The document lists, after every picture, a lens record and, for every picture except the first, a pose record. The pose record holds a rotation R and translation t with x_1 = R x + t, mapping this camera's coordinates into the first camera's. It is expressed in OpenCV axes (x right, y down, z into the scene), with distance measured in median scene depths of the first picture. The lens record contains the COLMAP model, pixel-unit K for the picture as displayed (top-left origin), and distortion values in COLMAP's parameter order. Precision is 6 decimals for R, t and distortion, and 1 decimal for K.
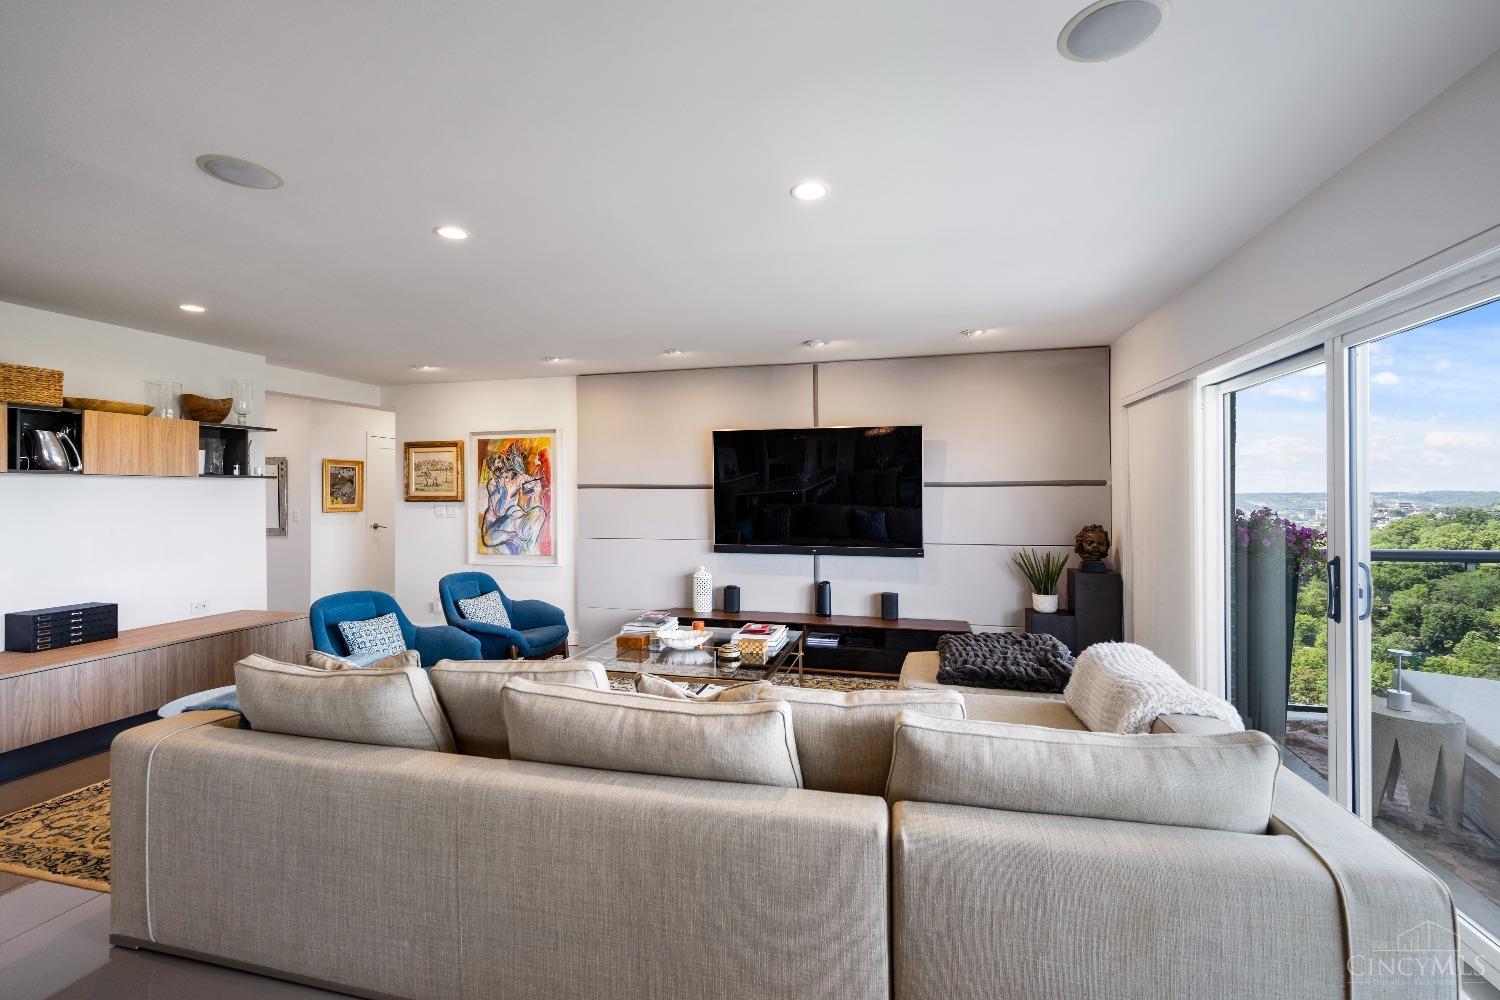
lens RADIAL K [[649.7, 0, 750.0], [0, 649.7, 500.0], [0, 0, 1]] dist [0.001061, 0.000468]
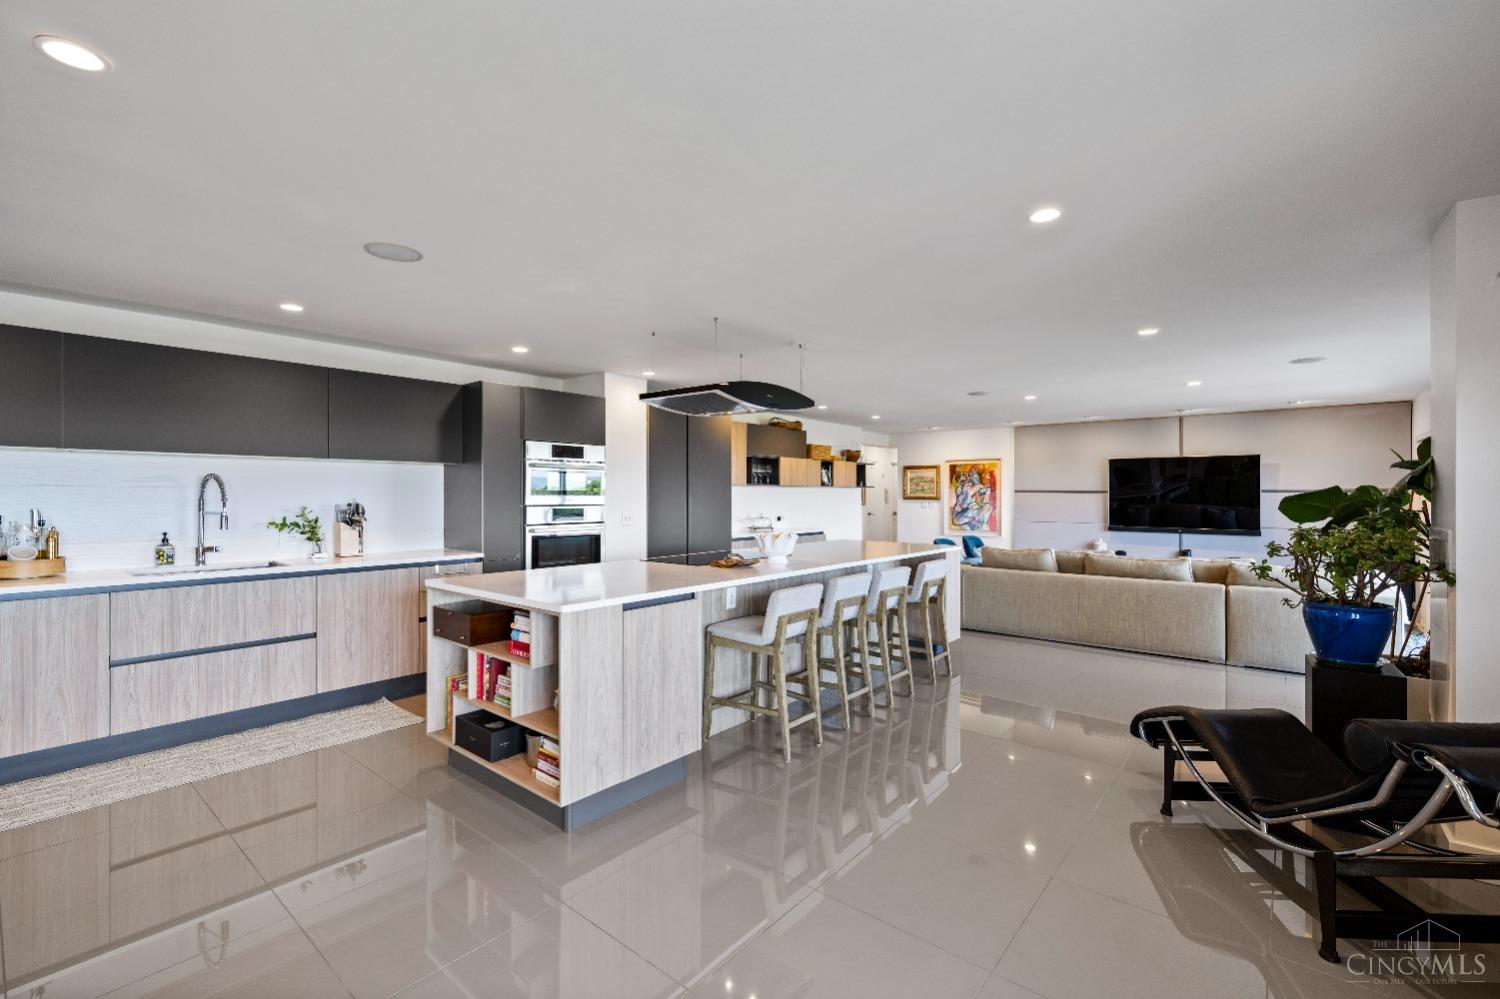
lens RADIAL K [[649.7, 0, 750.0], [0, 649.7, 499.5], [0, 0, 1]] dist [0.001061, 0.000468]
pose [[0.902737, 0.007894, -0.430121, -0.154576], [-0.008906, 0.999960, -0.000340, 0.007531], [0.430102, 0.004138, 0.902771, -0.845667]]
